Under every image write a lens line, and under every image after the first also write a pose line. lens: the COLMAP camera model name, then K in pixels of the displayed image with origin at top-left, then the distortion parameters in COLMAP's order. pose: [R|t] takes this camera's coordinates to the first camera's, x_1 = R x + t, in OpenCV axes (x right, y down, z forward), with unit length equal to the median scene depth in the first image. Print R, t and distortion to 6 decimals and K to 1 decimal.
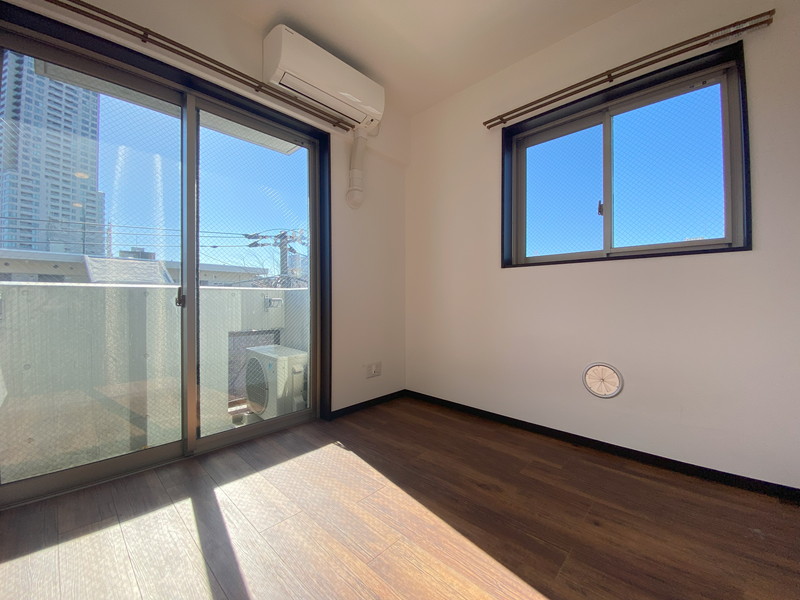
lens RADIAL K [[324.3, 0, 395.4], [0, 324.3, 302.2], [0, 0, 1]] dist [0.015192, -0.017620]
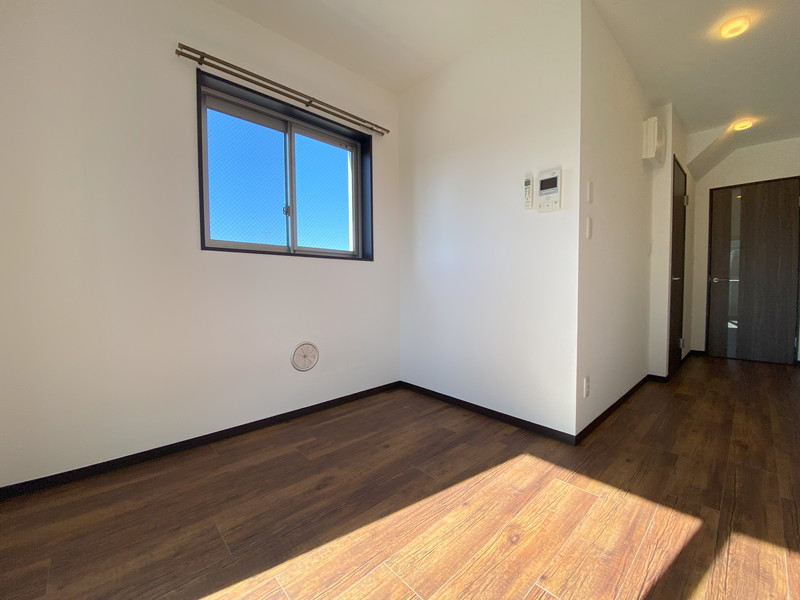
lens RADIAL K [[324.3, 0, 395.4], [0, 324.3, 302.2], [0, 0, 1]] dist [0.015192, -0.017620]
pose [[0.062561, -0.050234, 0.996776, -0.507486], [0.012329, 0.998695, 0.049557, -0.015272], [-0.997965, 0.009189, 0.063099, 0.567514]]
